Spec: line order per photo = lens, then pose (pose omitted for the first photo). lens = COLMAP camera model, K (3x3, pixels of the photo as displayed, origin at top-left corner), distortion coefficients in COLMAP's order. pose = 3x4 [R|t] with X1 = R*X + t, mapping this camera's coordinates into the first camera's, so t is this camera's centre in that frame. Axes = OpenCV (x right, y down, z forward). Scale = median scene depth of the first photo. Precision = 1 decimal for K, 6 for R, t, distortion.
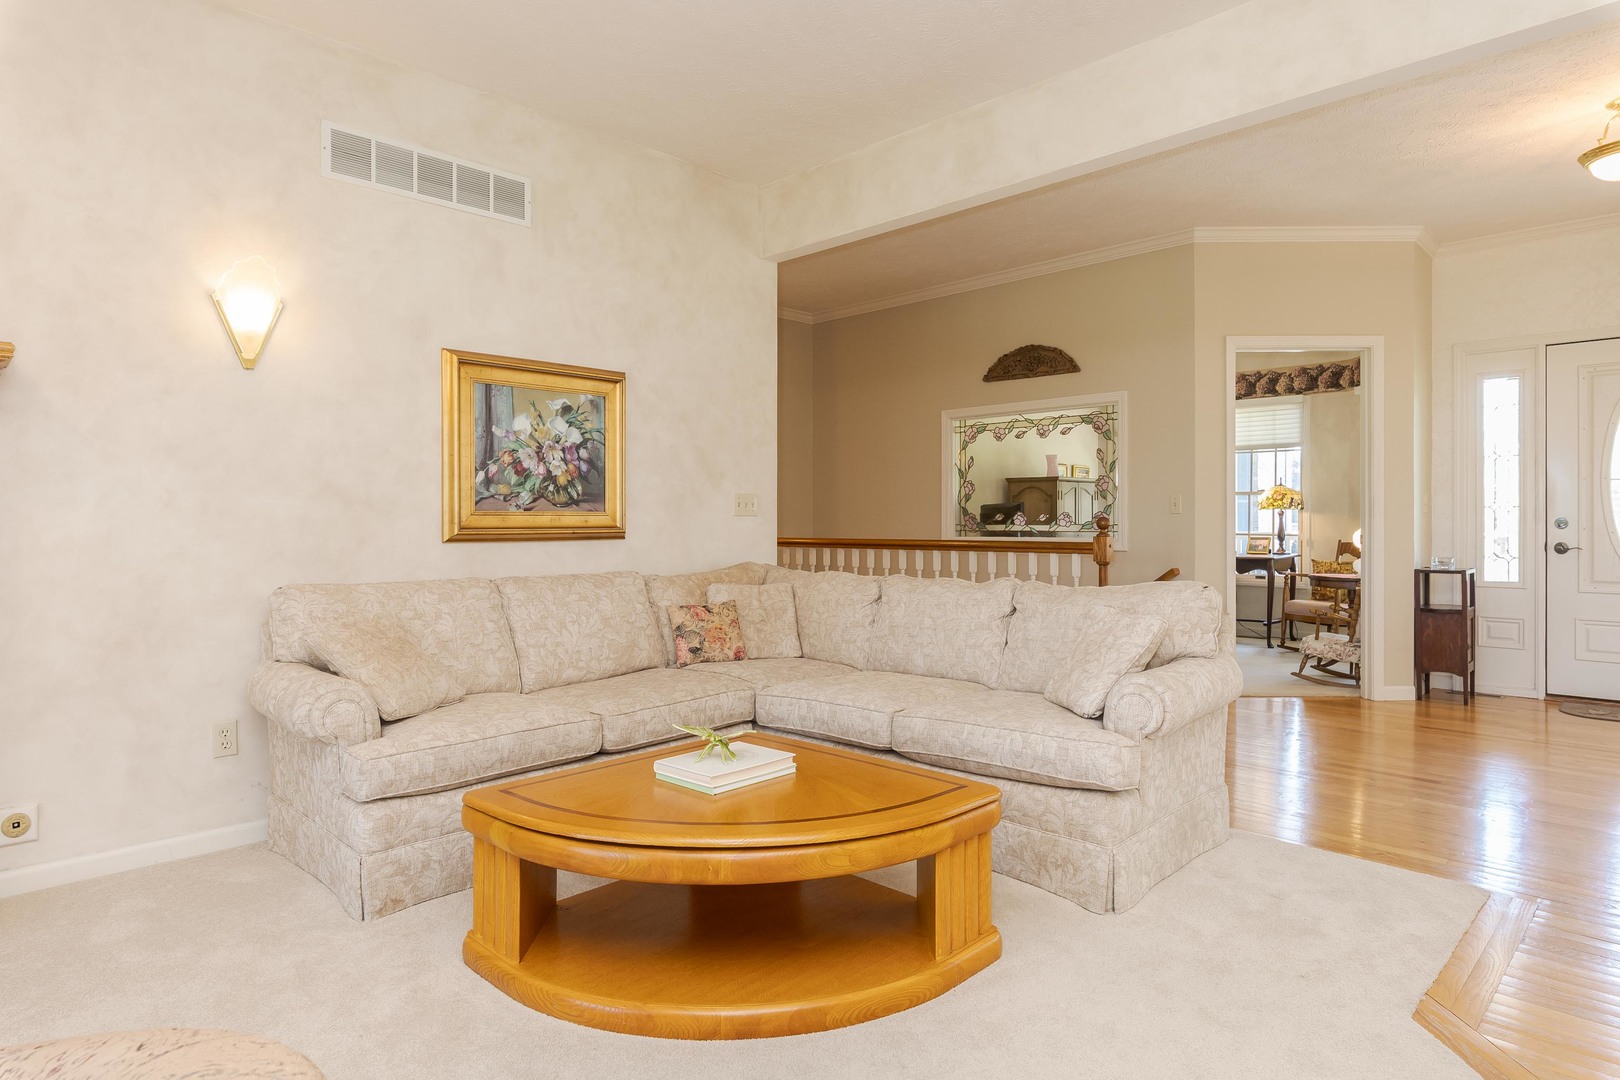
lens RADIAL K [[924.4, 0, 803.4], [0, 924.4, 524.5], [0, 0, 1]] dist [-0.002947, 0.002231]
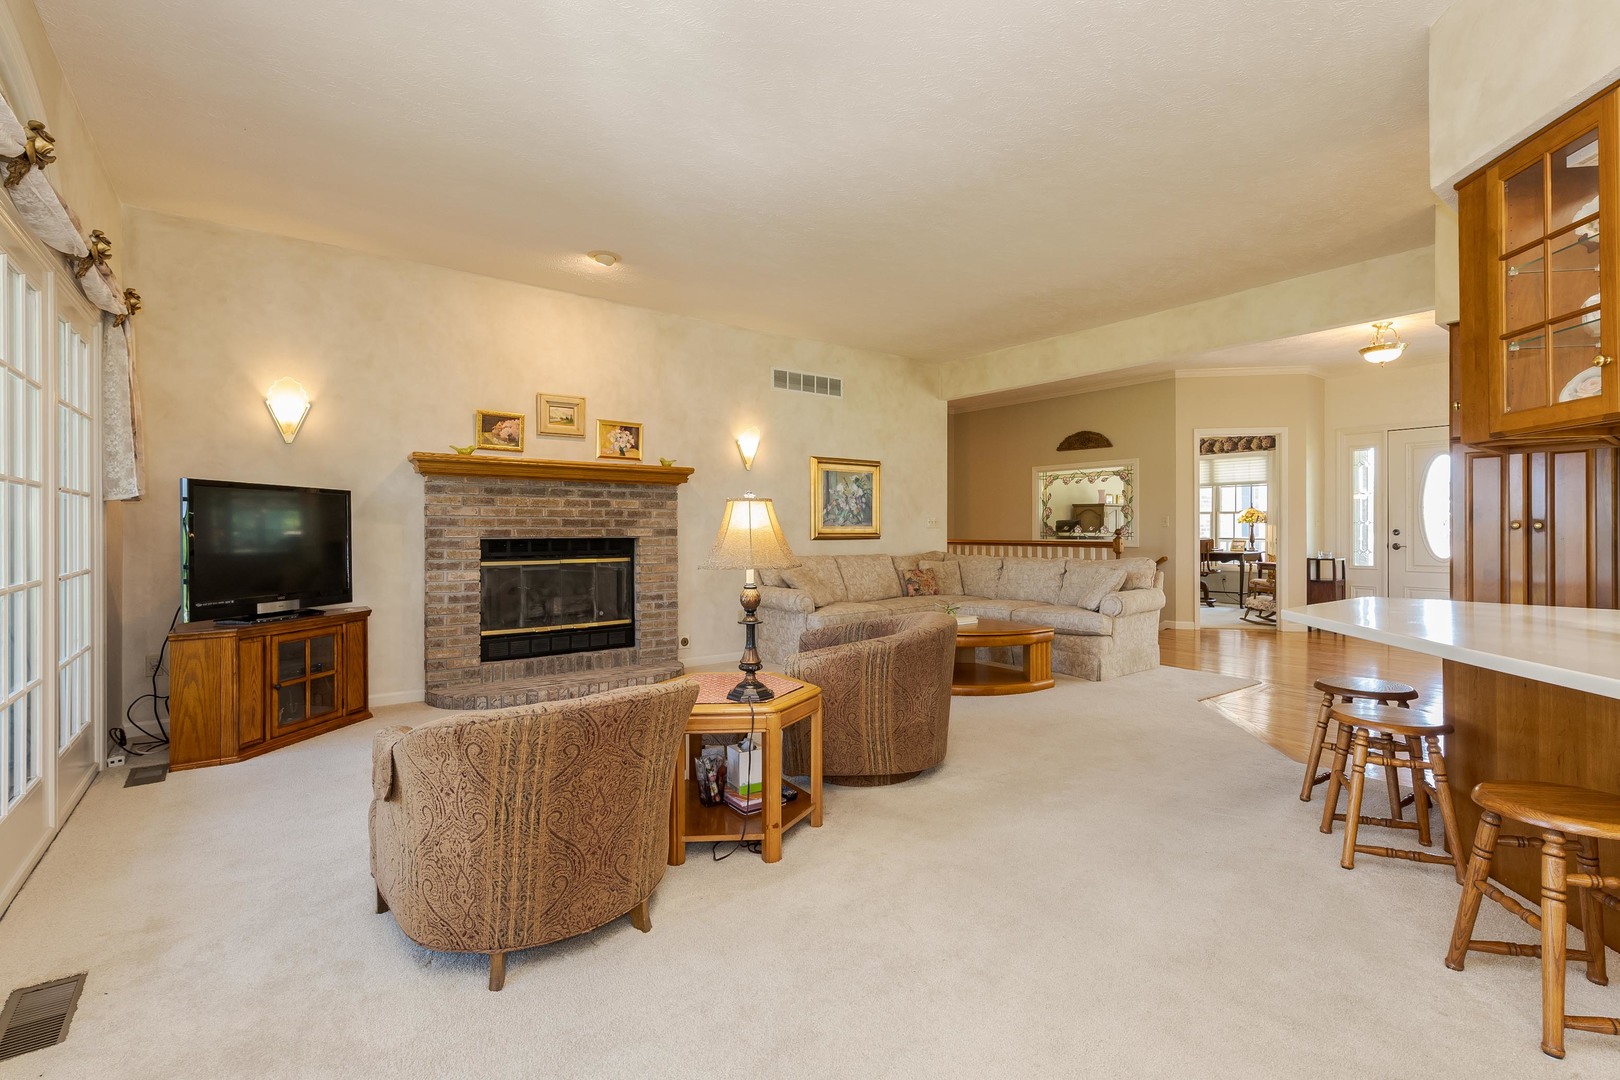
lens RADIAL K [[751.8, 0, 813.5], [0, 751.8, 528.8], [0, 0, 1]] dist [0.001156, 0.000306]
pose [[0.990872, 0.001198, -0.134797, -0.083866], [-0.001599, 0.999995, -0.002867, -0.002035], [0.134793, 0.003056, 0.990869, -0.563816]]
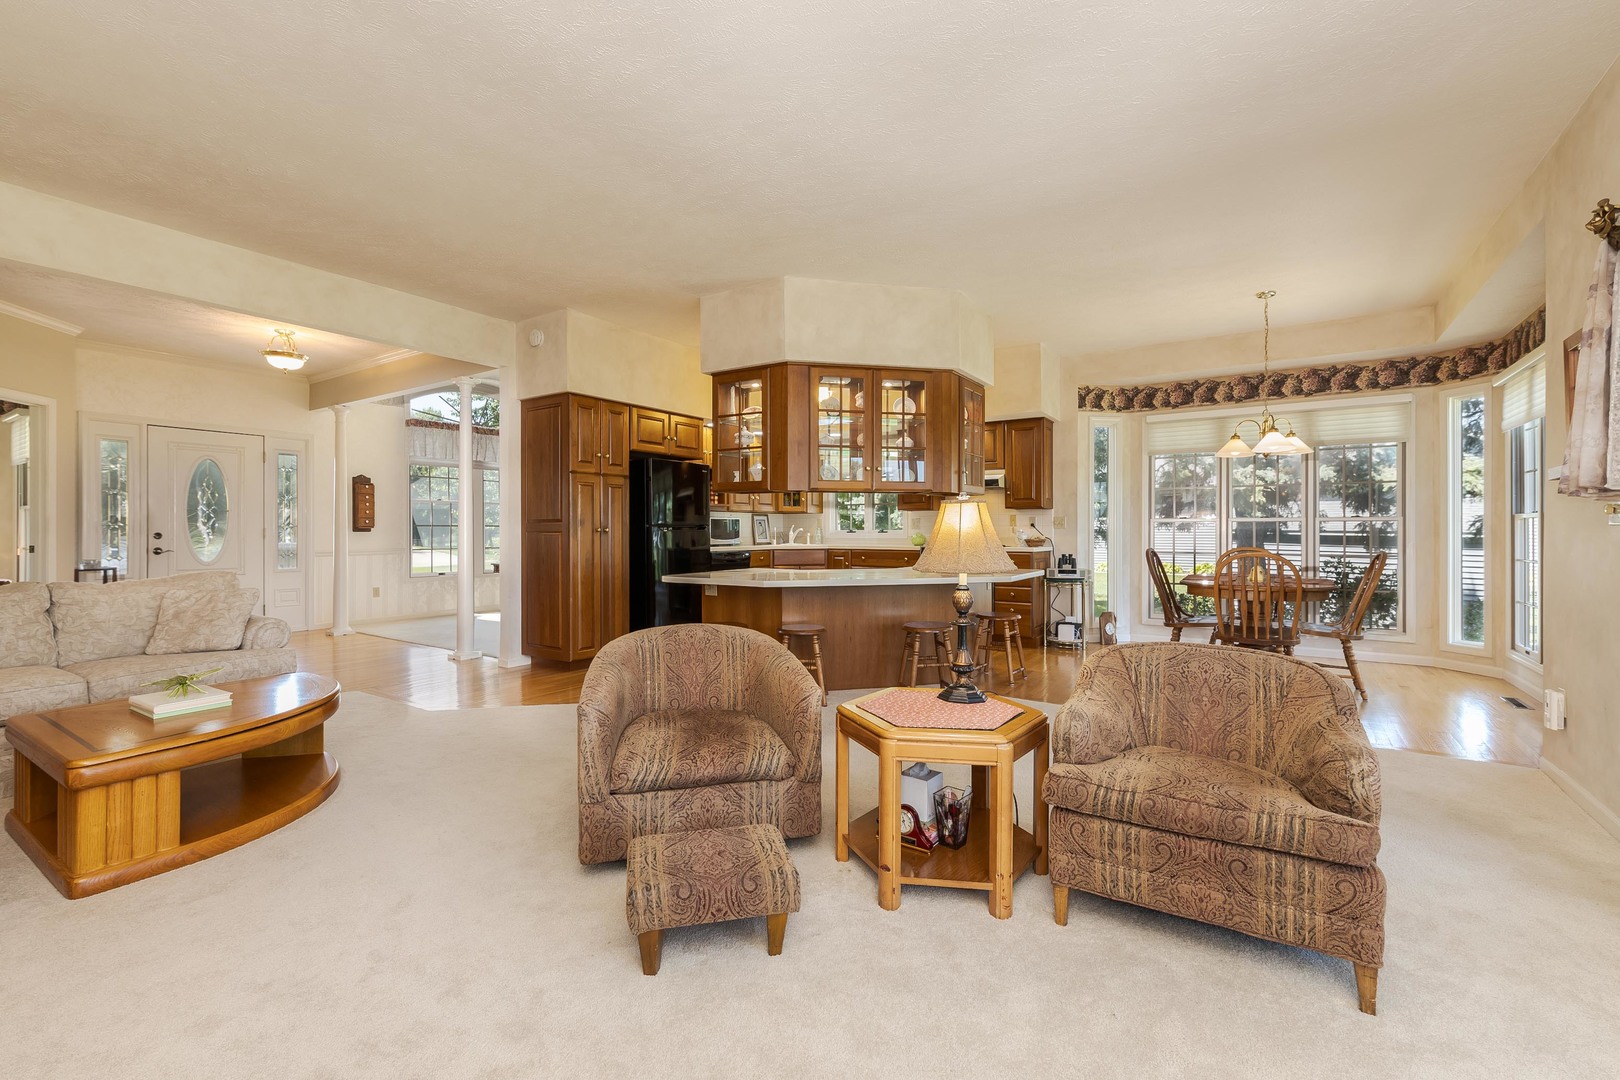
lens RADIAL K [[684.6, 0, 820.7], [0, 684.6, 534.1], [0, 0, 1]] dist [0.006775, -0.002136]
pose [[-0.212739, -0.001287, 0.977108, -0.615720], [0.004783, 0.999986, 0.002358, -0.001781], [-0.977097, 0.005175, -0.212730, 0.111561]]
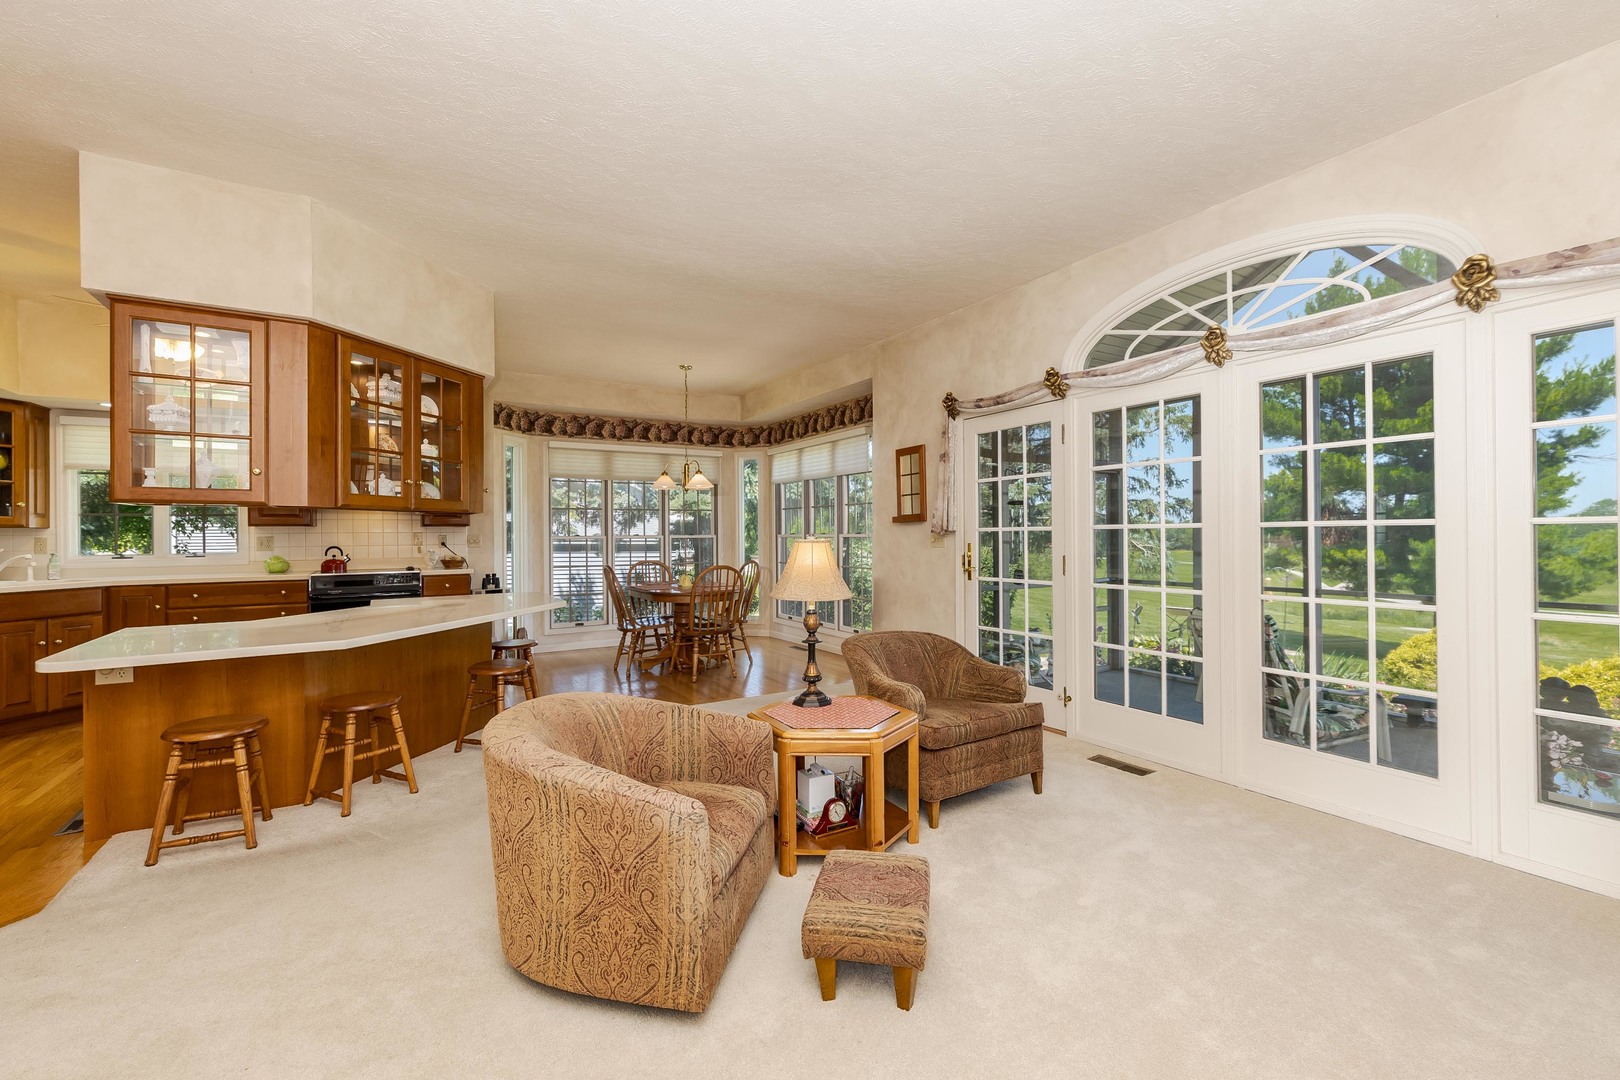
lens RADIAL K [[684.6, 0, 812.4], [0, 684.6, 534.9], [0, 0, 1]] dist [0.006775, -0.002136]
pose [[-0.973430, 0.009804, 0.228774, -0.319655], [0.011189, 0.999926, 0.004759, -0.028853], [-0.228710, 0.007192, -0.973468, 0.457275]]
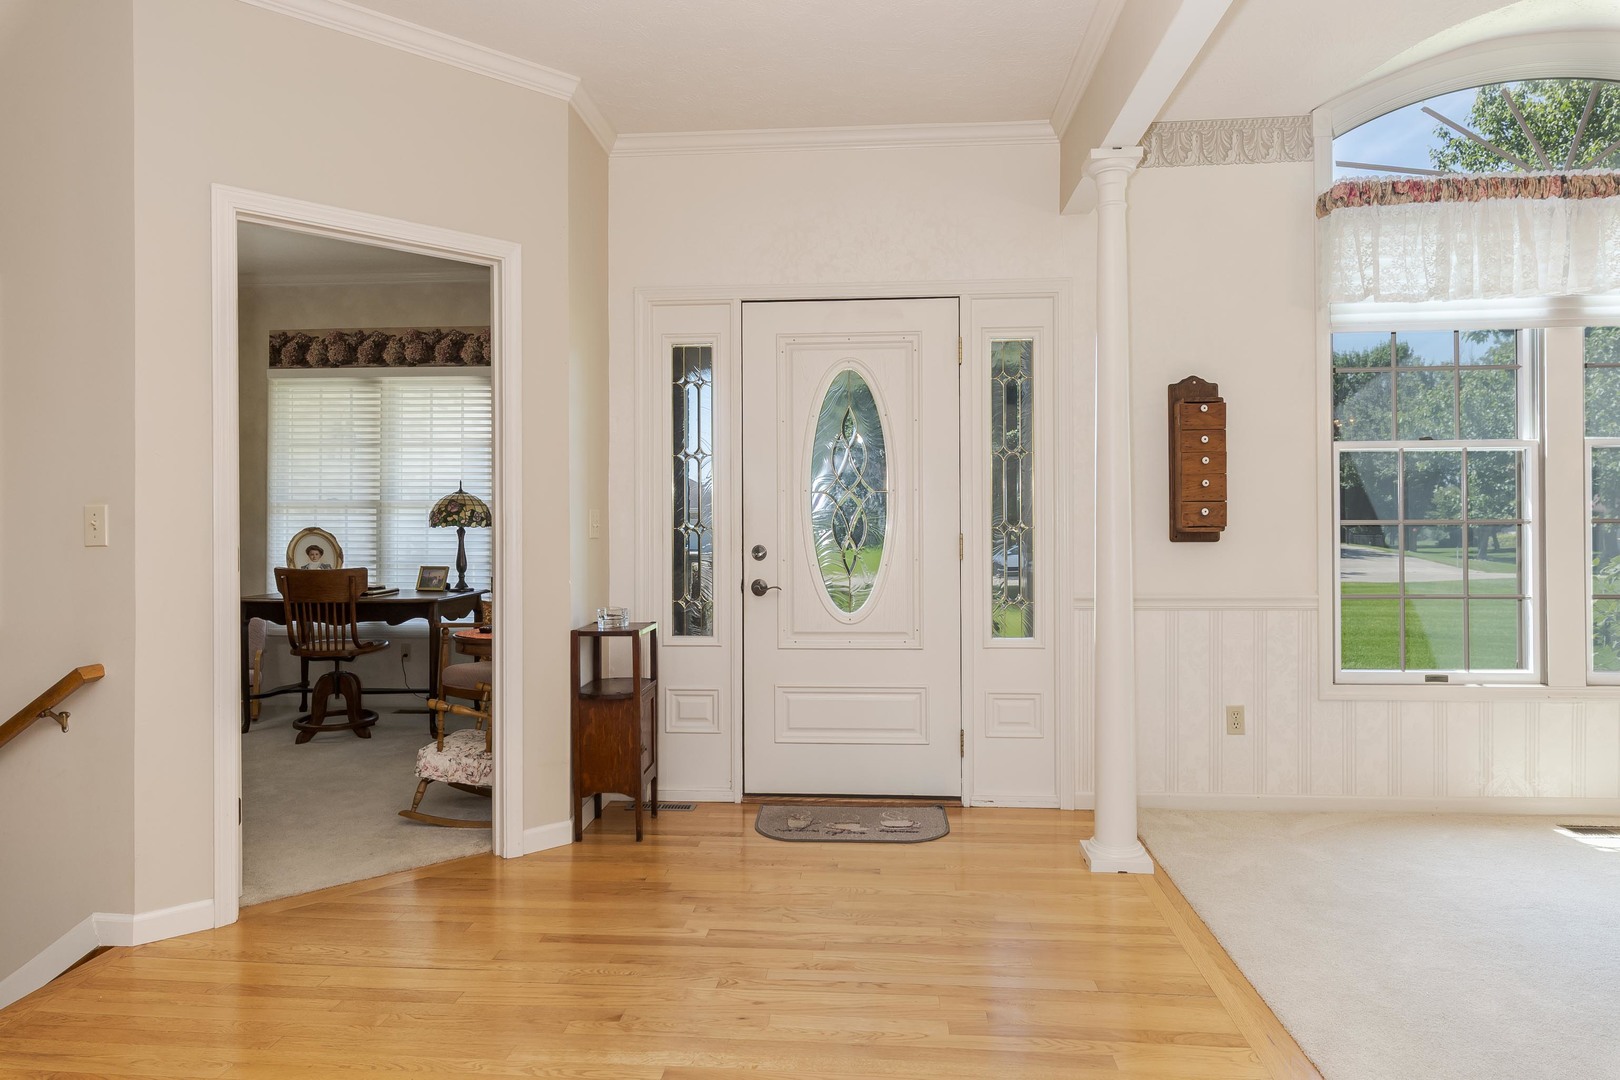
lens RADIAL K [[924.4, 0, 811.2], [0, 924.4, 531.3], [0, 0, 1]] dist [-0.002947, 0.002231]
pose [[0.763713, -0.004324, 0.645541, 0.387611], [0.003742, 0.999990, 0.002272, -0.019272], [-0.645545, 0.000681, 0.763722, 0.425551]]
